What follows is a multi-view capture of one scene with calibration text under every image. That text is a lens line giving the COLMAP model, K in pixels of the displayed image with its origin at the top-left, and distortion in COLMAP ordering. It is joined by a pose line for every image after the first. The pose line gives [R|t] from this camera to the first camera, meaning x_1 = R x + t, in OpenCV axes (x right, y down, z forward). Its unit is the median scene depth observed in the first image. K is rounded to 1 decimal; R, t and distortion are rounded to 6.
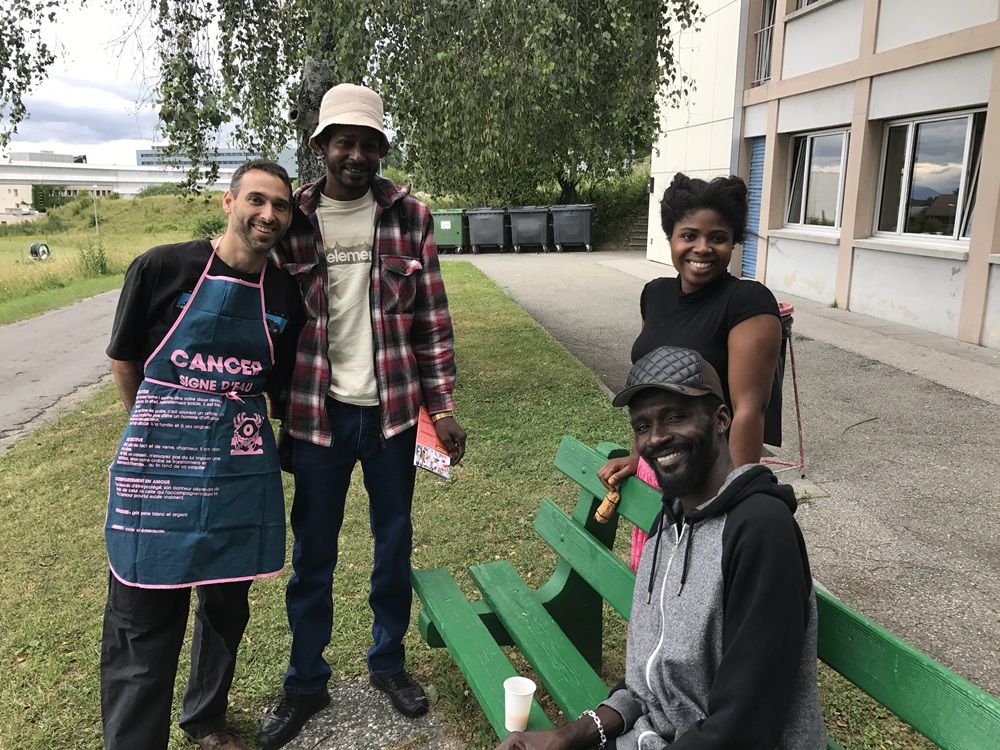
lens RADIAL K [[831.9, 0, 500.0], [0, 831.9, 375.0], [0, 0, 1]] dist [0.004595, 0.001904]
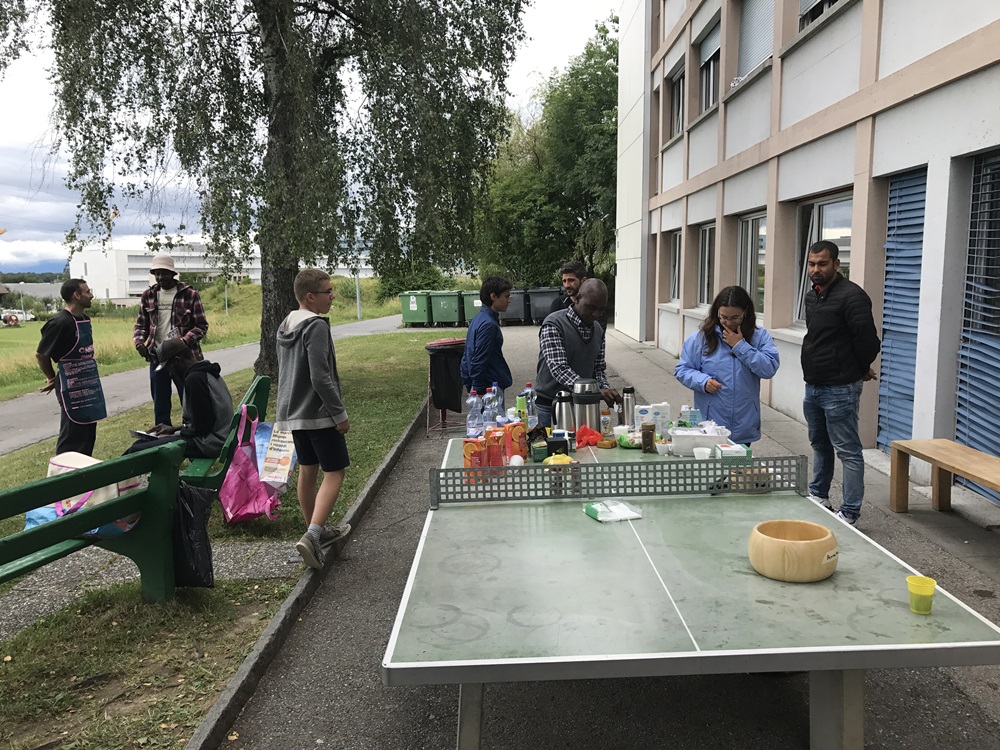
lens RADIAL K [[803.5, 0, 500.0], [0, 803.5, 375.0], [0, 0, 1]] dist [0.000214, 0.000155]
pose [[0.992479, 0.001797, -0.122403, 0.215563], [-0.012891, 0.995867, -0.089904, 0.053364], [0.121735, 0.090806, 0.988400, -0.262612]]
